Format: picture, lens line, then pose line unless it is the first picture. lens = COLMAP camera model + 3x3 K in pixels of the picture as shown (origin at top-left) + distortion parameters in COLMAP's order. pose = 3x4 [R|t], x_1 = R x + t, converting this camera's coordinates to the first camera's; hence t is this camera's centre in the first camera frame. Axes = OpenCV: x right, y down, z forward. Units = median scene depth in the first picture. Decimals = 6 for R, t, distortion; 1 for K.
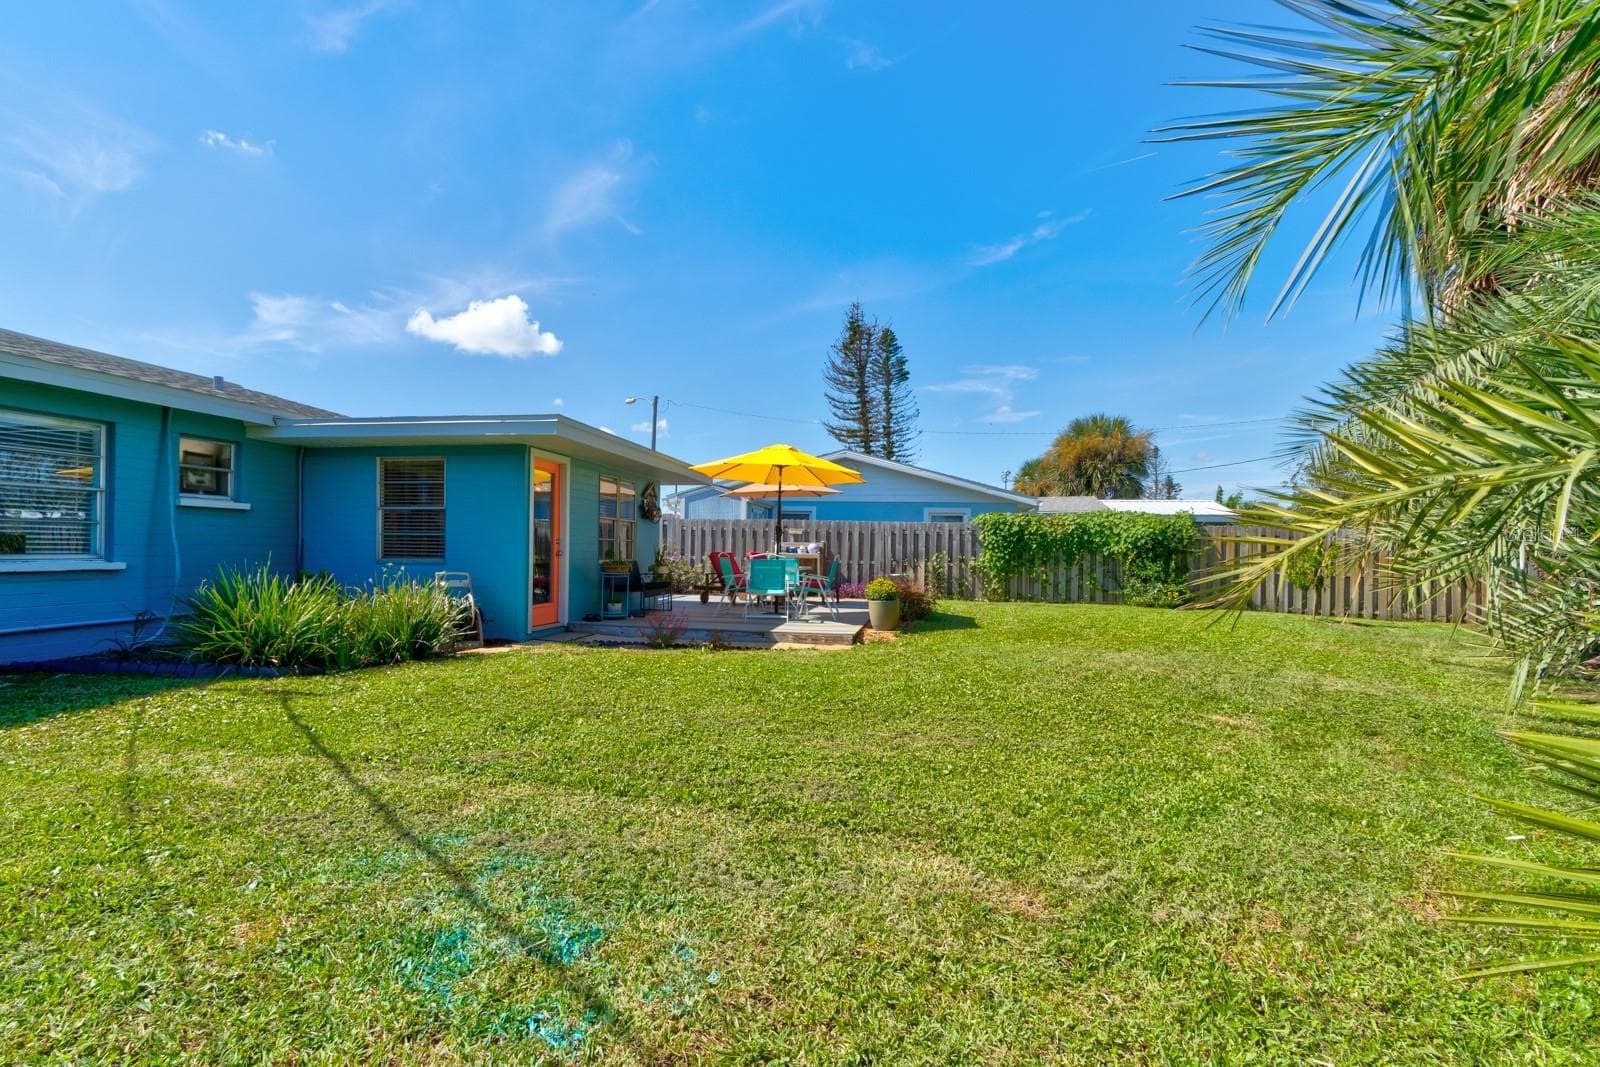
lens RADIAL K [[758.2, 0, 768.0], [0, 758.2, 544.1], [0, 0, 1]] dist [0.000969, 0.002185]
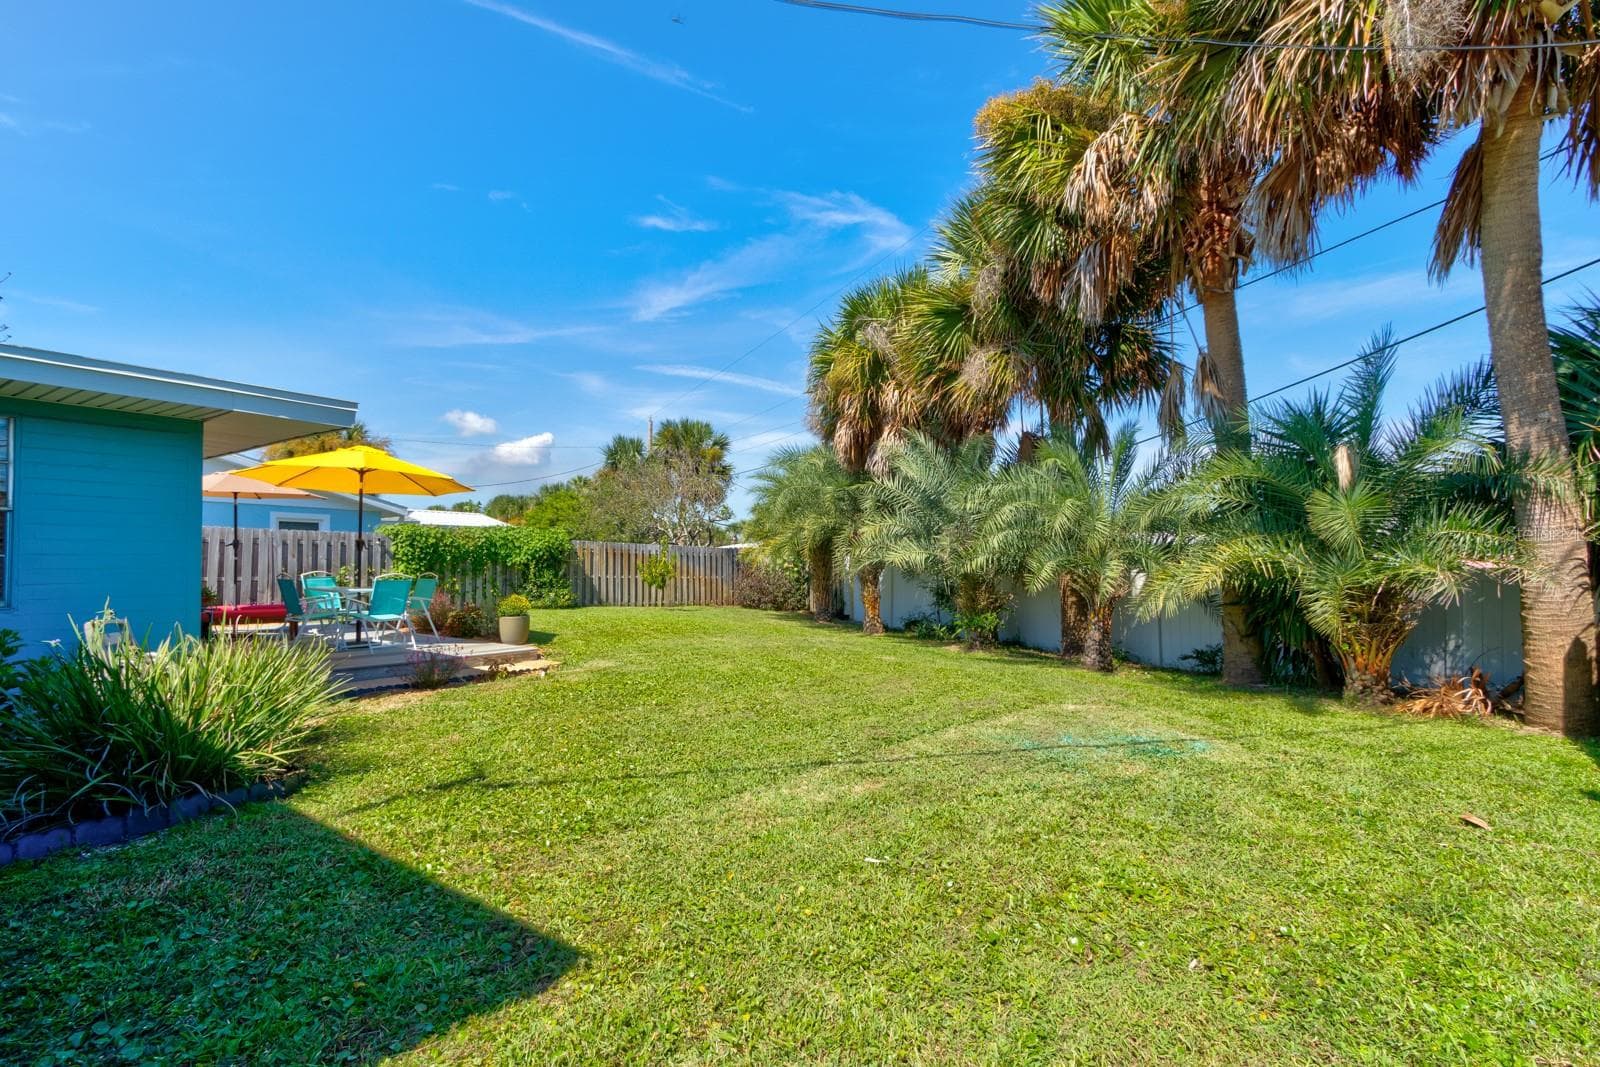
lens RADIAL K [[758.2, 0, 799.8], [0, 758.2, 557.6], [0, 0, 1]] dist [0.000969, 0.002185]
pose [[0.413605, -0.006516, 0.910433, -0.365065], [-0.006088, 0.999932, 0.009922, -0.009939], [-0.910436, -0.009646, 0.413537, 0.131236]]
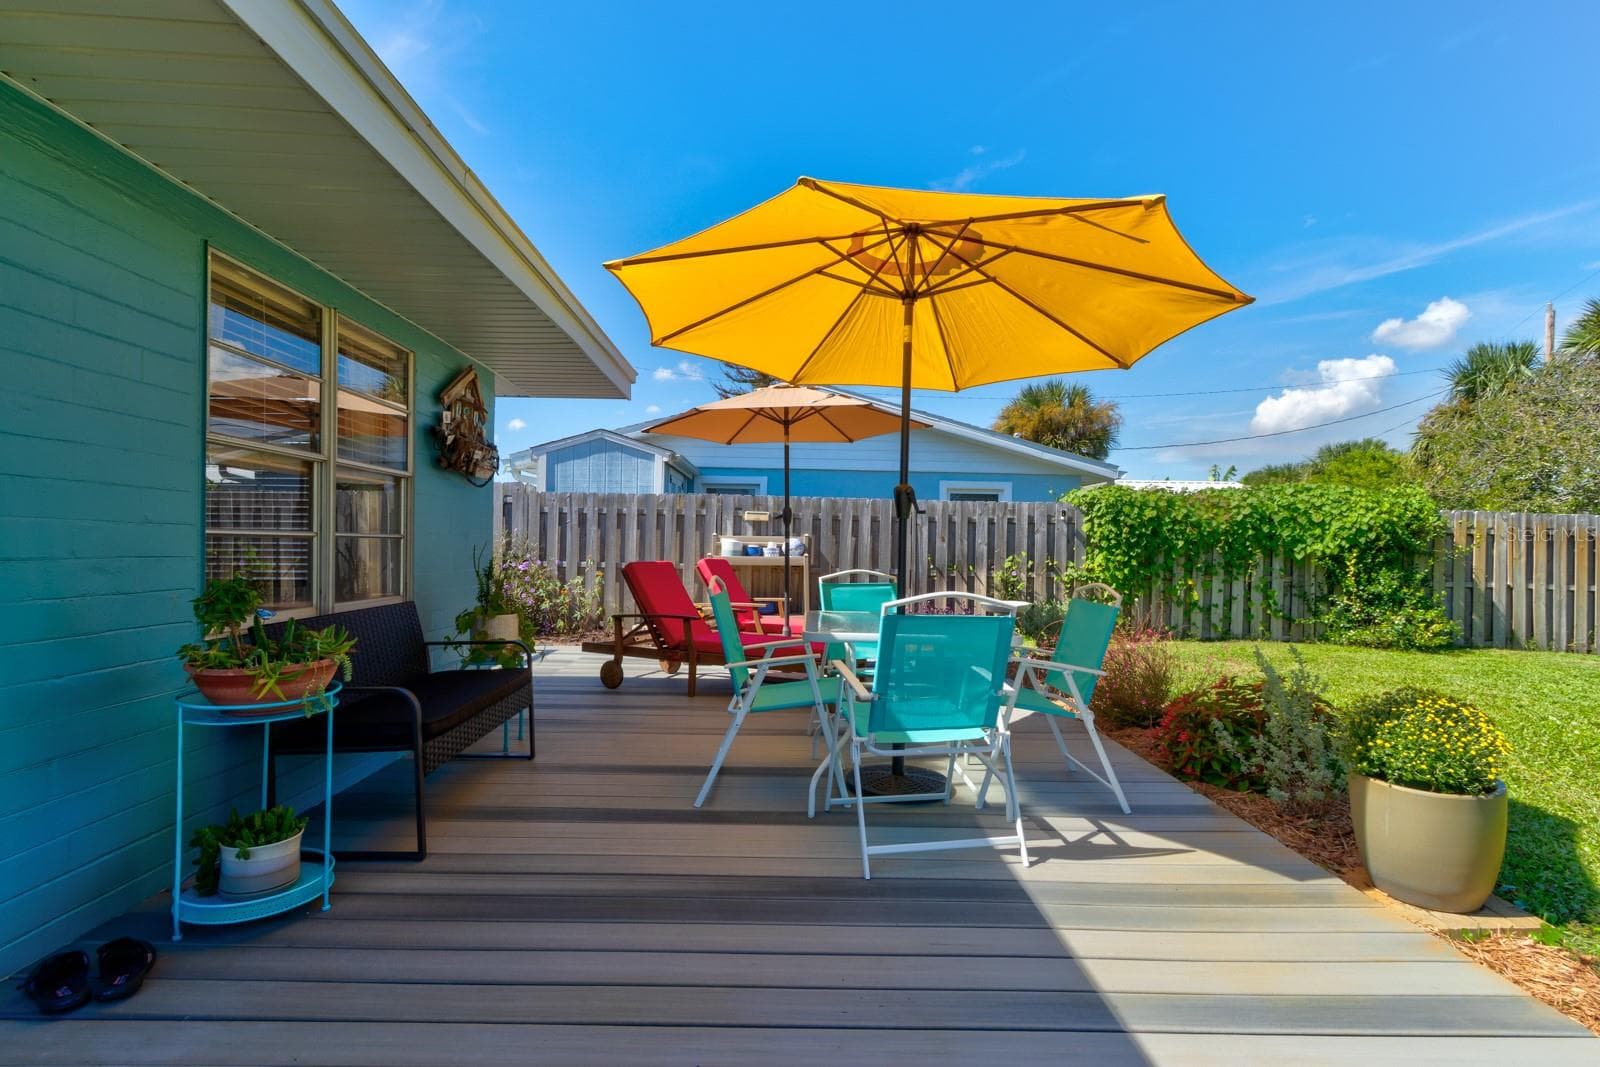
lens RADIAL K [[758.2, 0, 787.9], [0, 758.2, 540.1], [0, 0, 1]] dist [0.000969, 0.002185]
pose [[0.976104, -0.000234, 0.217304, -0.063694], [-0.001386, 0.999972, 0.007303, -0.003501], [-0.217300, -0.007429, 0.976077, 0.468053]]
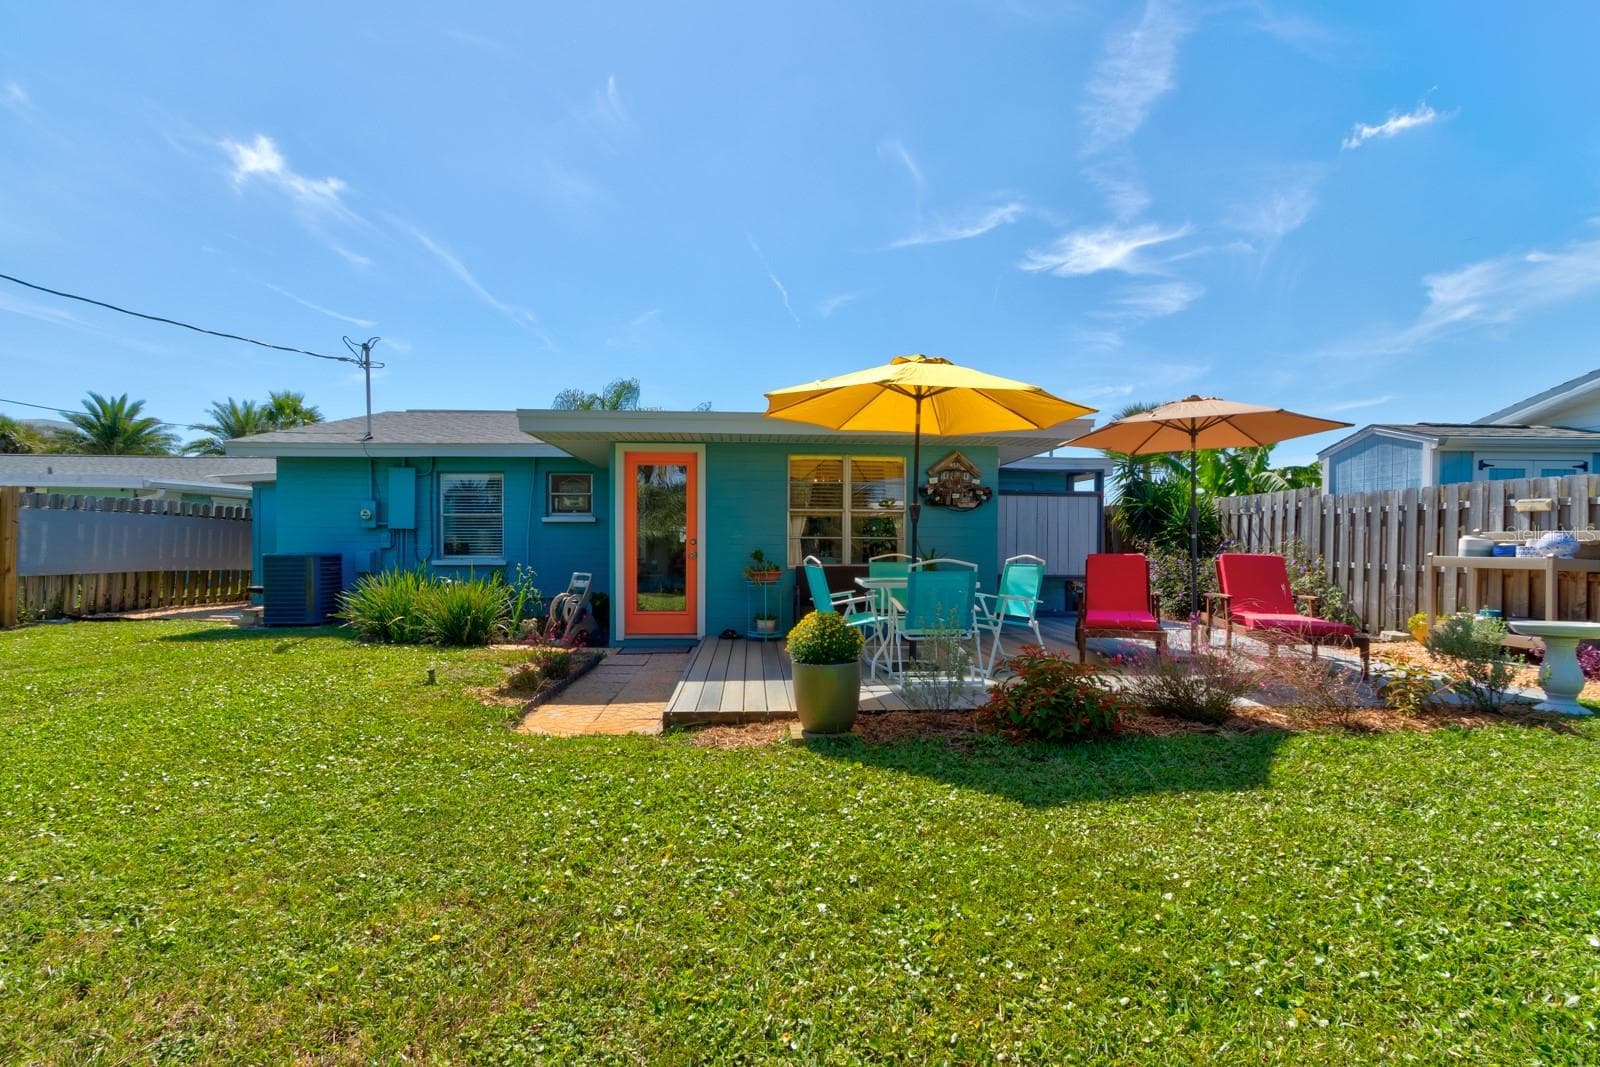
lens RADIAL K [[758.2, 0, 800.2], [0, 758.2, 548.7], [0, 0, 1]] dist [0.000969, 0.002185]
pose [[0.277119, -0.009193, -0.960792, 0.341968], [0.010625, 0.999922, -0.006503, 0.006175], [0.960777, -0.008407, 0.277195, 0.505603]]
